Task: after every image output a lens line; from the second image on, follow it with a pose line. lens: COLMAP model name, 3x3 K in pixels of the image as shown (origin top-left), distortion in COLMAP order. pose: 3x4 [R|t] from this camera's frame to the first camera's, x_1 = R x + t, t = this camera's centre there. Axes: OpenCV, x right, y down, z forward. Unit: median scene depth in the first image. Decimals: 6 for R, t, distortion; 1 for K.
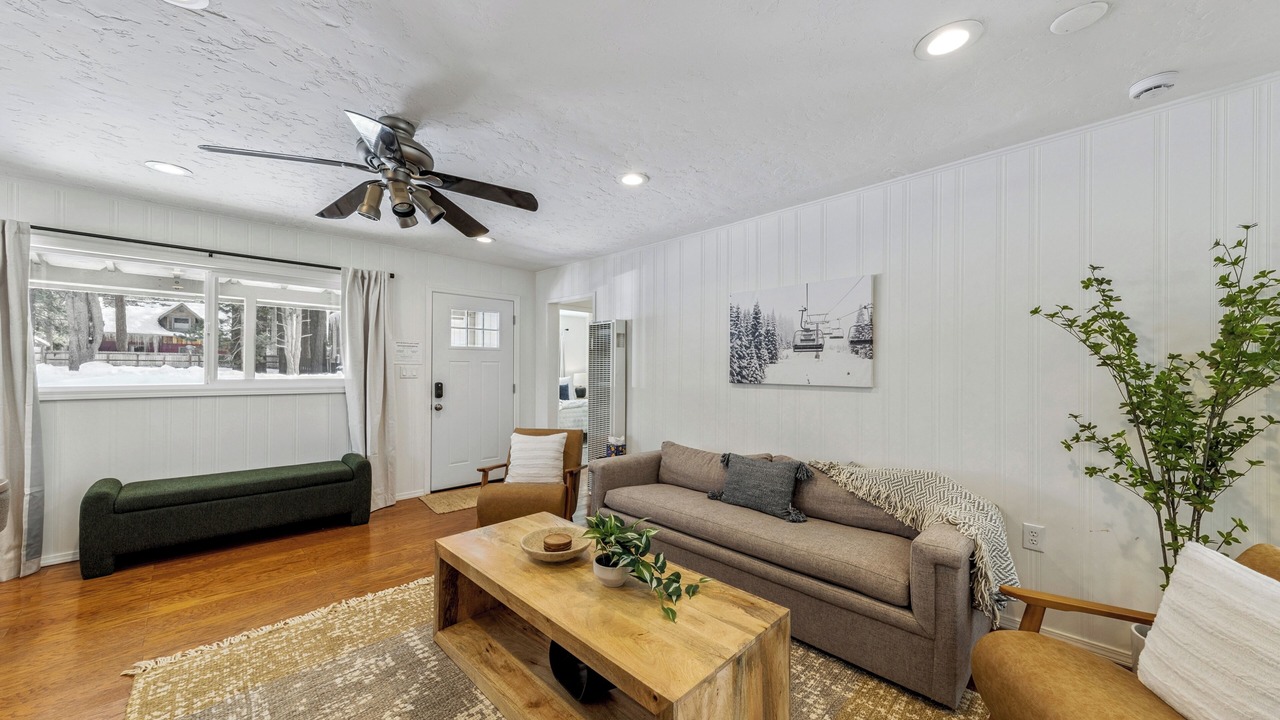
lens RADIAL K [[449.3, 0, 640.5], [0, 449.3, 367.2], [0, 0, 1]] dist [0.007492, -0.001889]
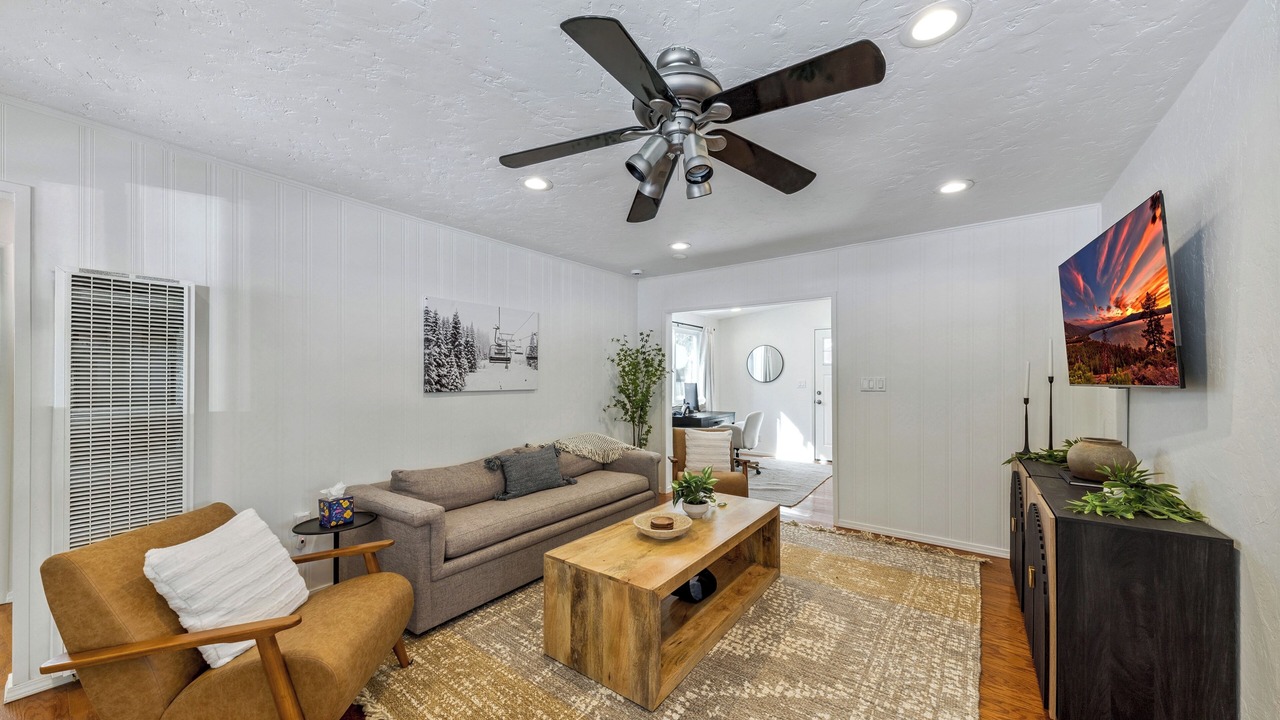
lens RADIAL K [[449.3, 0, 638.7], [0, 449.3, 368.9], [0, 0, 1]] dist [0.007492, -0.001889]
pose [[-0.141407, 0.013260, 0.989863, -0.817725], [-0.003430, 0.999898, -0.013884, -0.002390], [-0.989946, -0.005358, -0.141348, 0.736075]]
